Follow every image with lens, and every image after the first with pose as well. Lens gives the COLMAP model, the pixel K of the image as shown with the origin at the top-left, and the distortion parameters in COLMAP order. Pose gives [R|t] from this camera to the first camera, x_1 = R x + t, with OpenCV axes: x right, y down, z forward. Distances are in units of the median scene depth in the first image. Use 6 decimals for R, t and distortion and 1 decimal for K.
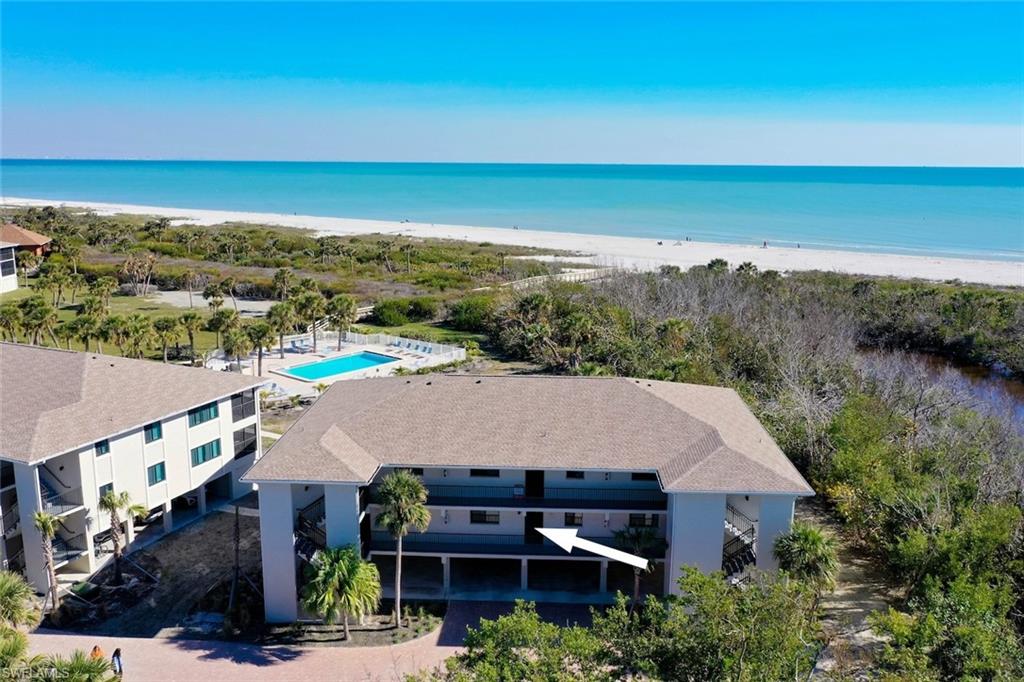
lens RADIAL K [[859.3, 0, 512.7], [0, 859.3, 341.2], [0, 0, 1]] dist [-0.000255, 0.002023]
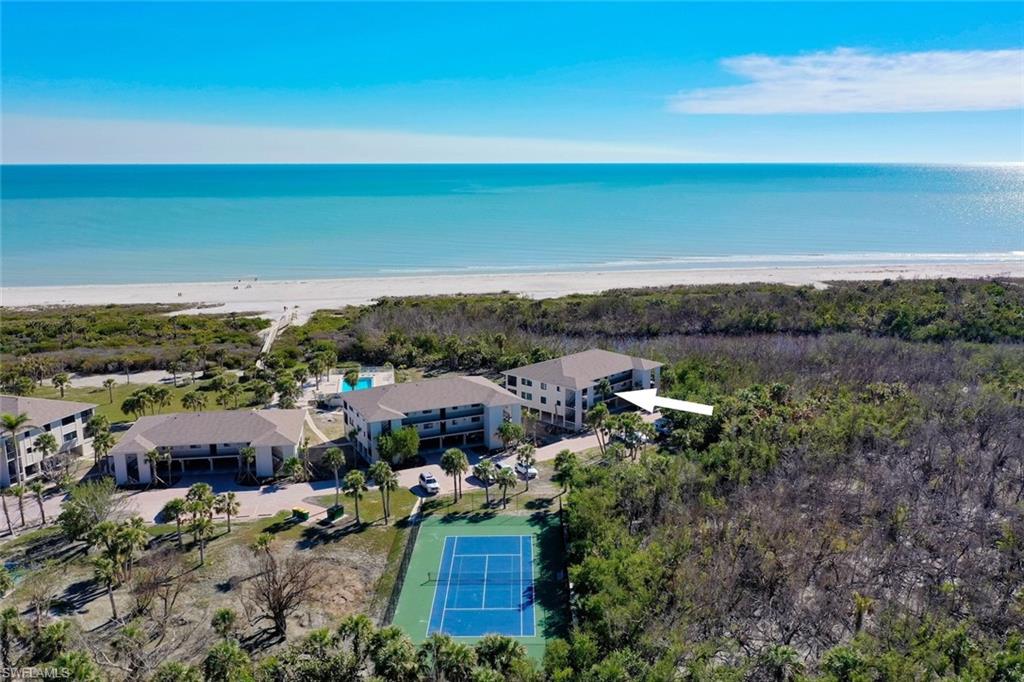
lens RADIAL K [[859.3, 0, 512.9], [0, 859.3, 332.1], [0, 0, 1]] dist [-0.000255, 0.002023]
pose [[0.660767, -0.153334, 0.734762, -2.513606], [0.158822, 0.985309, 0.062792, -0.283796], [-0.733596, 0.075206, 0.675412, -1.034293]]
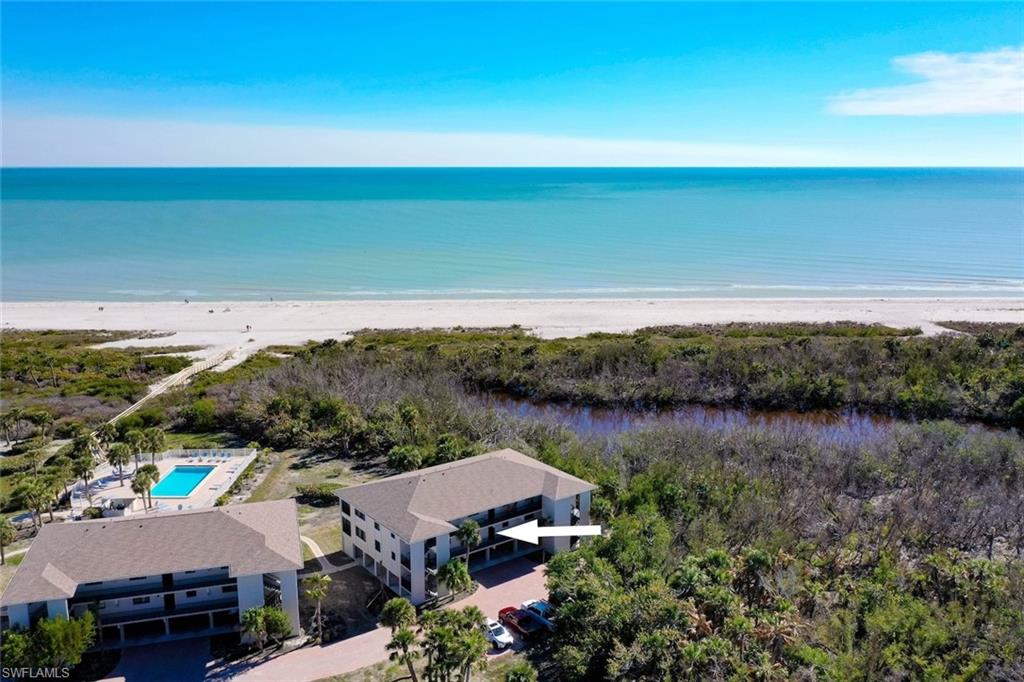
lens RADIAL K [[859.3, 0, 513.8], [0, 859.3, 343.6], [0, 0, 1]] dist [-0.000255, 0.002023]
pose [[0.769449, -0.136307, 0.623994, -1.134998], [0.134828, 0.989611, 0.049916, -0.339672], [-0.624316, 0.045724, 0.779833, -0.740855]]
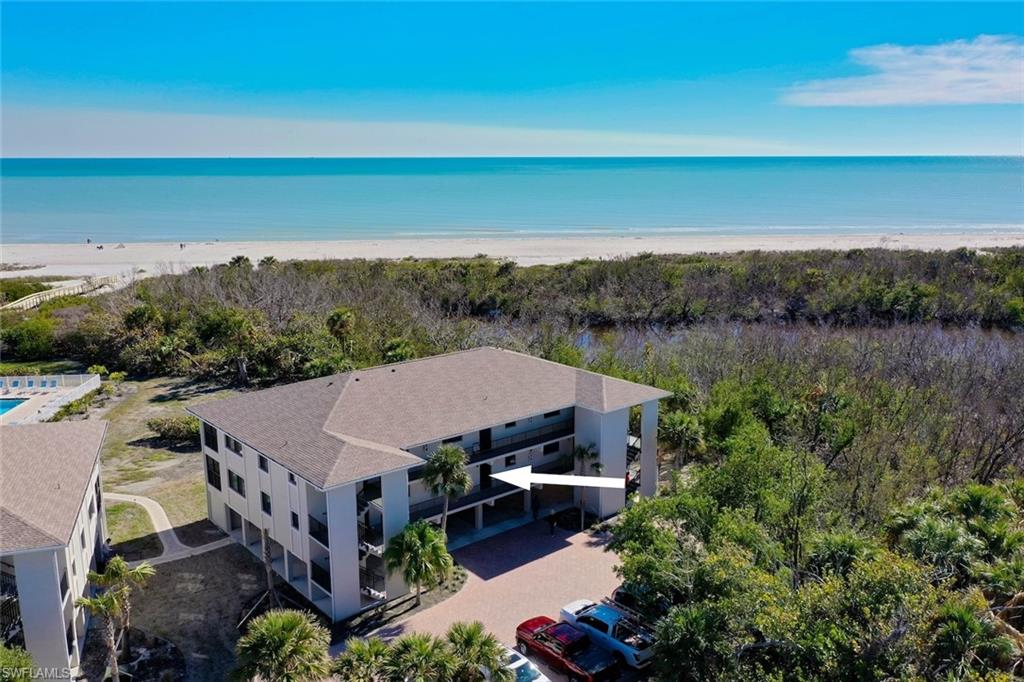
lens RADIAL K [[859.3, 0, 513.9], [0, 859.3, 347.1], [0, 0, 1]] dist [-0.000255, 0.002023]
pose [[0.729260, -0.156427, 0.666116, -0.648159], [0.146012, 0.986670, 0.071851, -0.040498], [-0.668476, 0.044863, 0.742379, 0.049267]]
